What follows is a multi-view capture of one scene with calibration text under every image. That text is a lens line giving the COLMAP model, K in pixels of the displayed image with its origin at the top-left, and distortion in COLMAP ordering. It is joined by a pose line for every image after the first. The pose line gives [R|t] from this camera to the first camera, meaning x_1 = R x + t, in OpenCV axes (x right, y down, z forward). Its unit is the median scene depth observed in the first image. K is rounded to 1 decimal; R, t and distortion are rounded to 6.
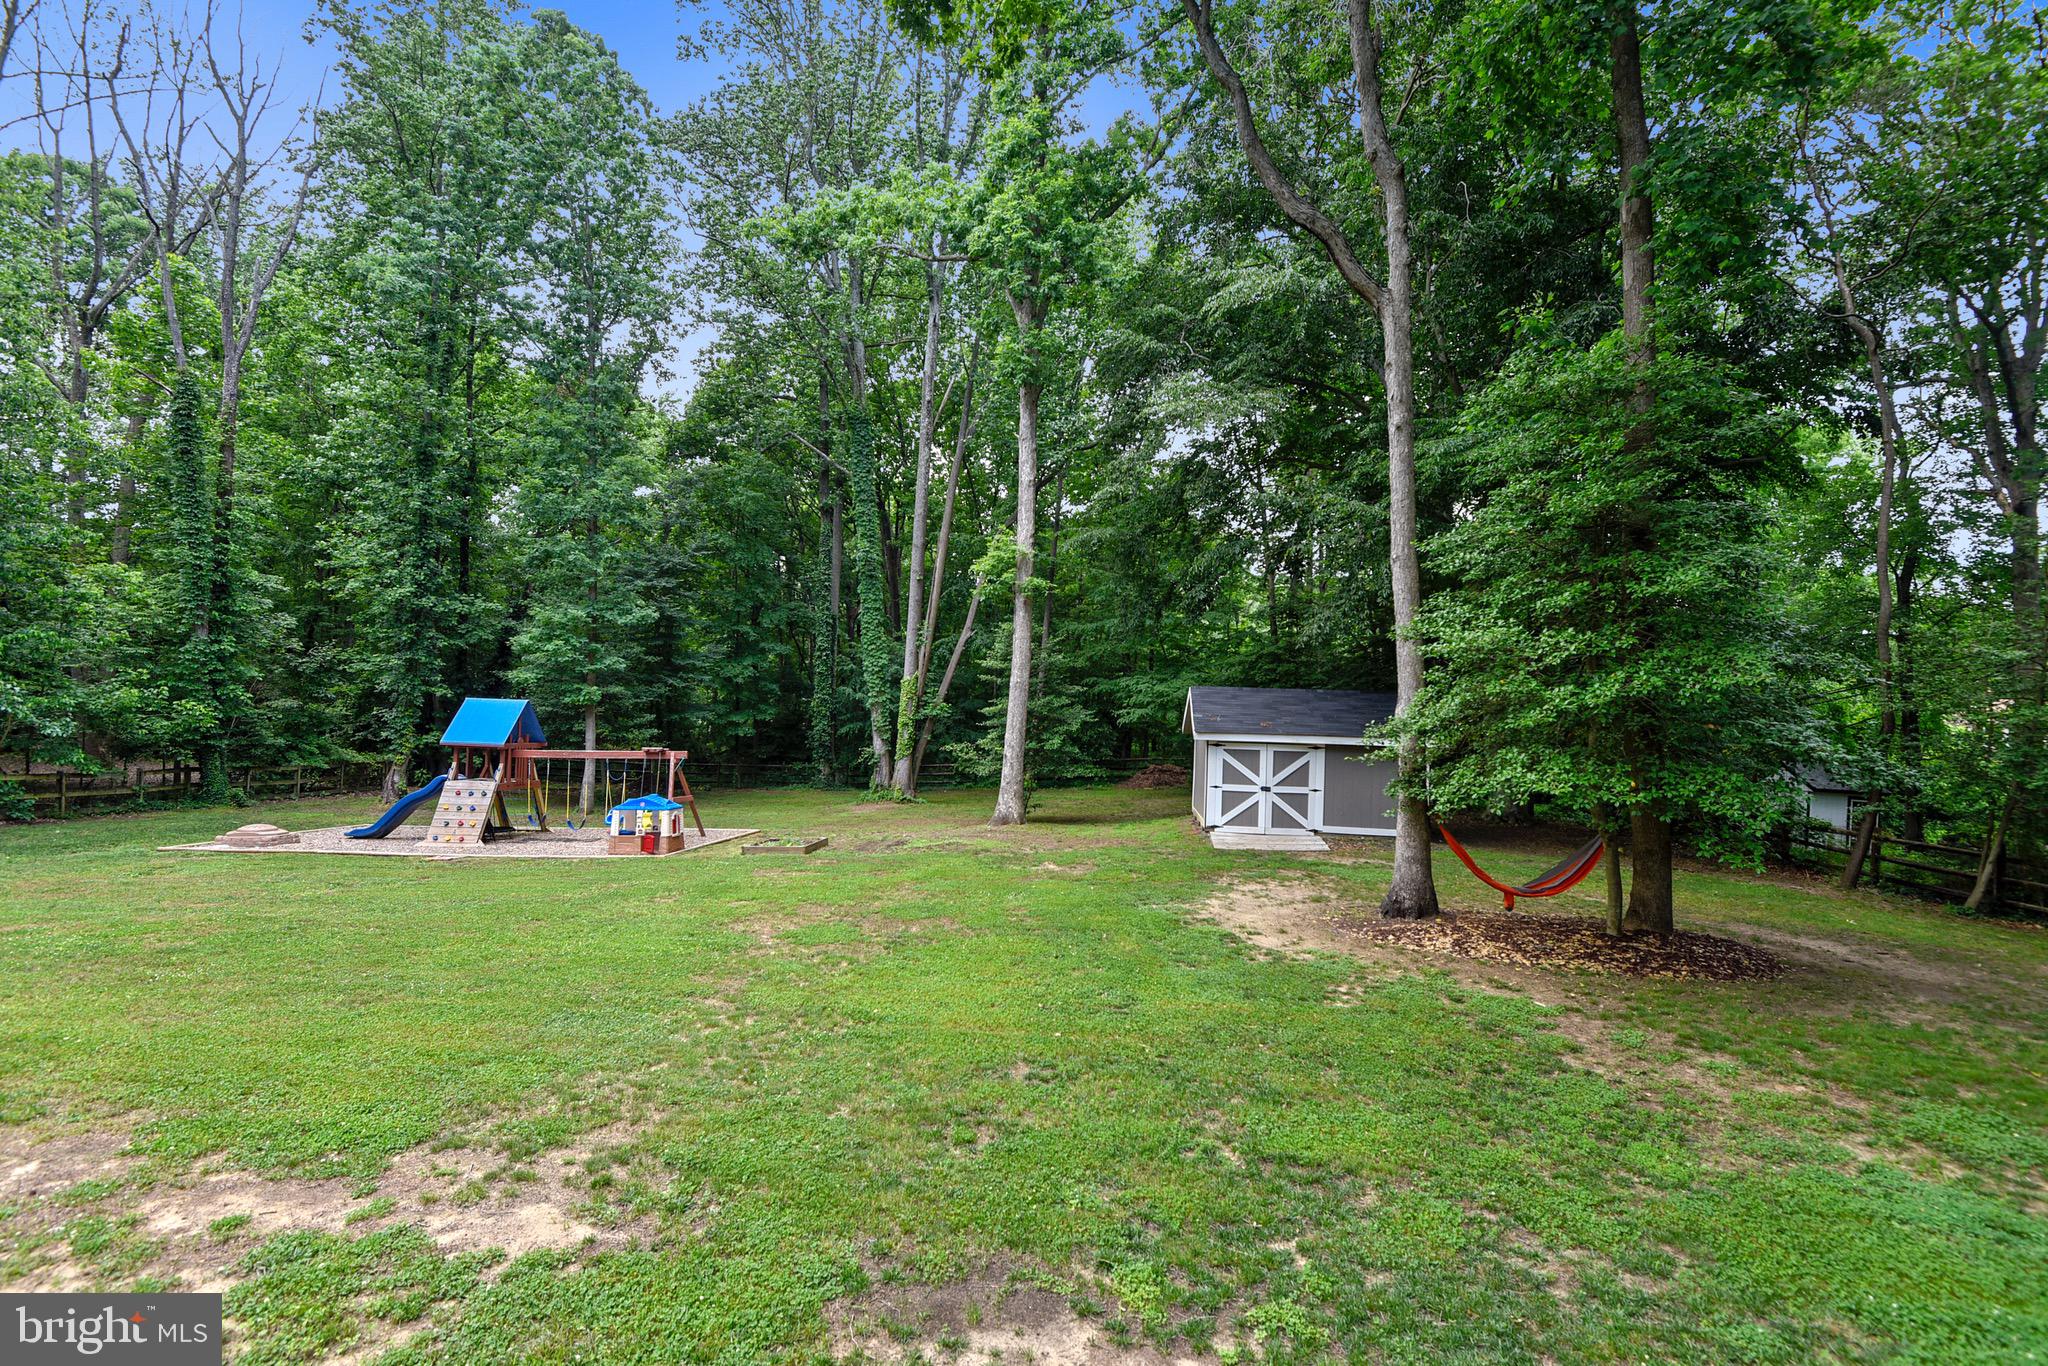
lens RADIAL K [[967.0, 0, 1038.3], [0, 967.0, 701.9], [0, 0, 1]] dist [0.014566, -0.005082]
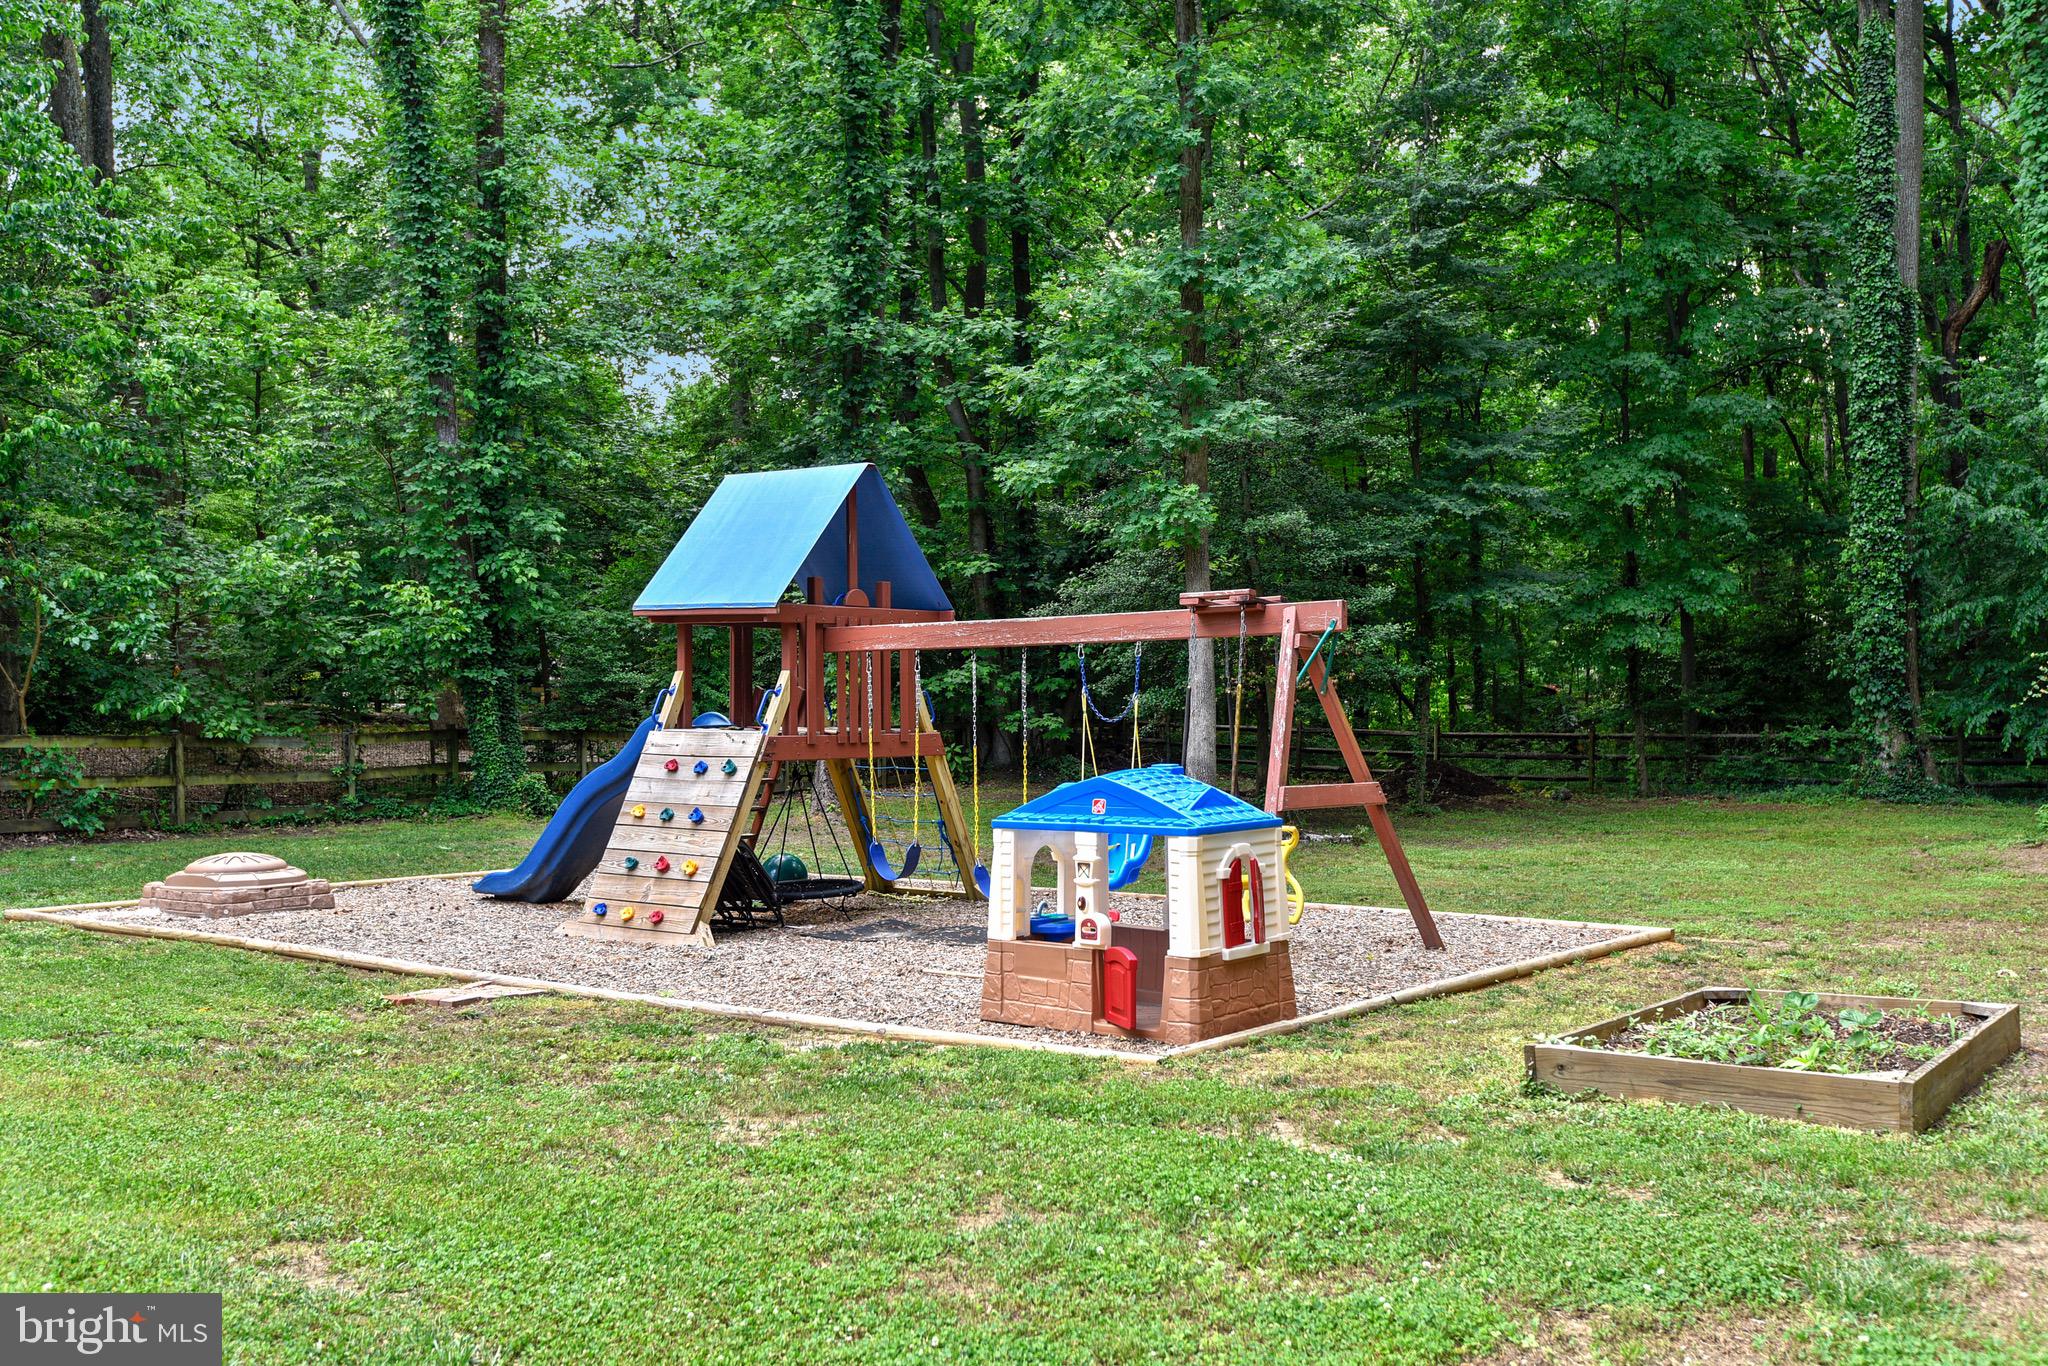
lens RADIAL K [[1941.6, 0, 1024.7], [0, 1941.6, 684.9], [0, 0, 1]] dist [-0.008334, 0.000000]
pose [[0.812050, -0.027084, -0.582959, -0.139981], [0.040720, 0.999117, 0.010303, 0.062147], [0.582166, -0.032105, 0.812436, 0.537280]]
